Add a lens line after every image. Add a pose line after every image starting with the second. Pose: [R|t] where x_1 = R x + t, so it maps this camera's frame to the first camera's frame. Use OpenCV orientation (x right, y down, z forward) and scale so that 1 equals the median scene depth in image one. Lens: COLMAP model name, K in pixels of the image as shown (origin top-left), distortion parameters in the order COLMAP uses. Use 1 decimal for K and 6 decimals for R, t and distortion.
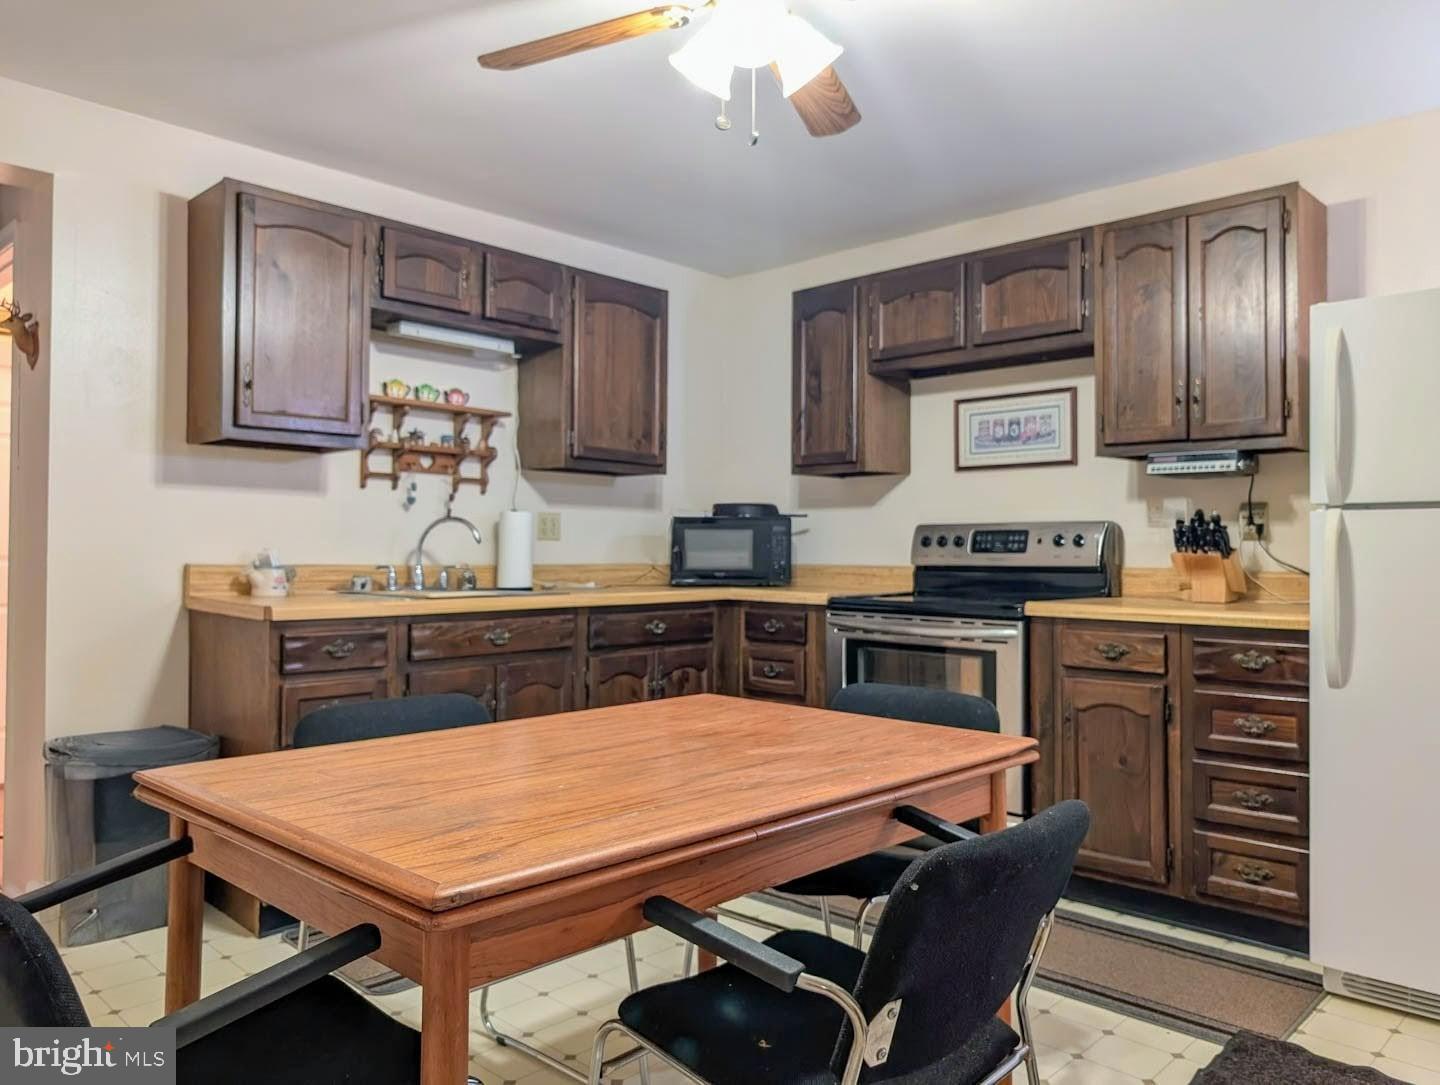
lens RADIAL K [[1018.3, 0, 718.9], [0, 1018.3, 543.2], [0, 0, 1]] dist [0.014535, -0.031397]
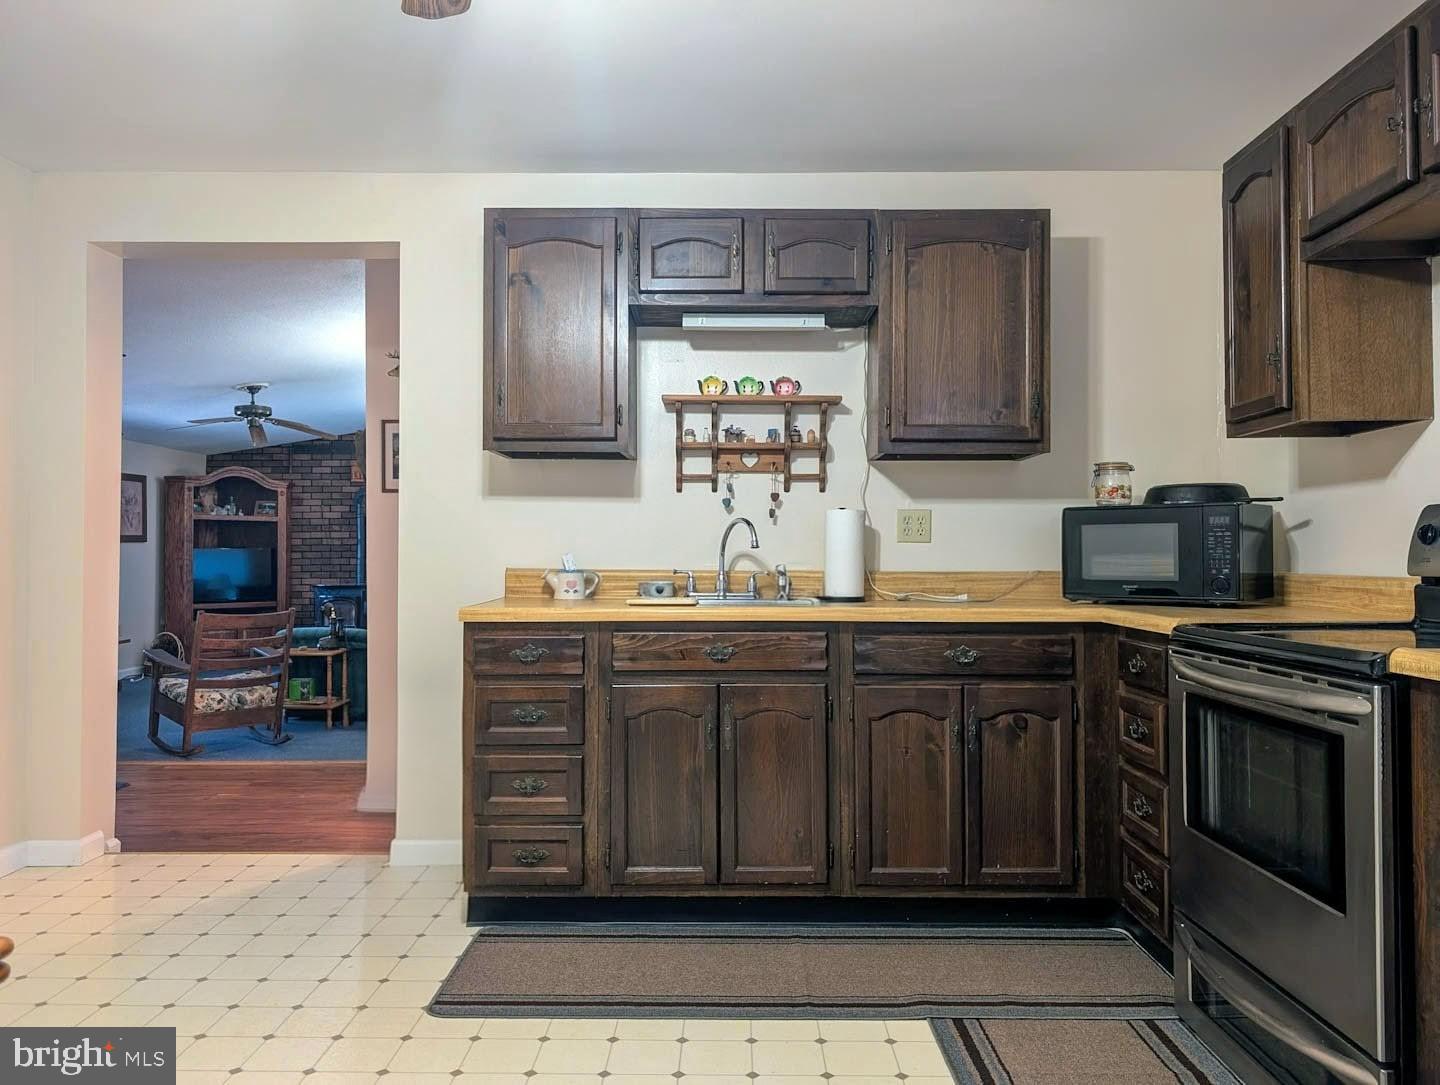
lens RADIAL K [[1018.3, 0, 717.7], [0, 1018.3, 543.9], [0, 0, 1]] dist [0.014535, -0.031397]
pose [[0.682723, -0.015489, -0.730513, 0.363340], [0.007860, 0.999873, -0.013855, 0.008906], [0.730635, 0.003717, 0.682758, 0.337079]]
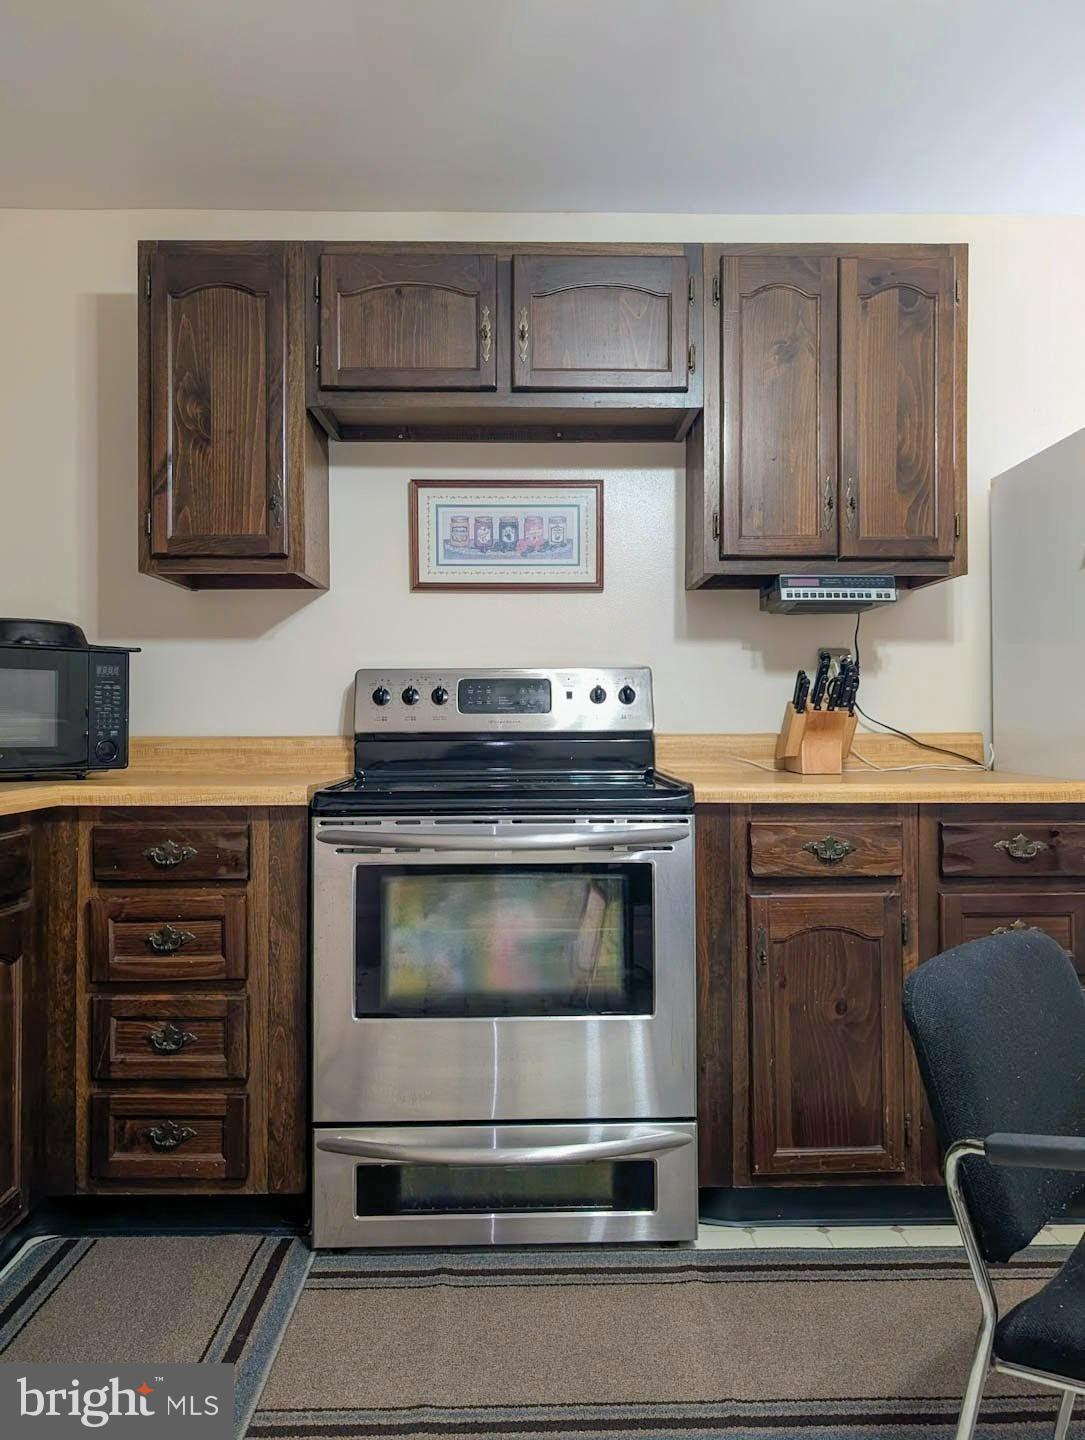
lens RADIAL K [[1018.3, 0, 546.4], [0, 1018.3, 720.2], [0, 0, 1]] dist [0.014535, -0.031397]
pose [[0.706705, 0.000439, 0.707509, -0.179132], [0.001909, 0.999995, -0.002527, 0.015934], [-0.707506, 0.003137, 0.706700, 0.503399]]
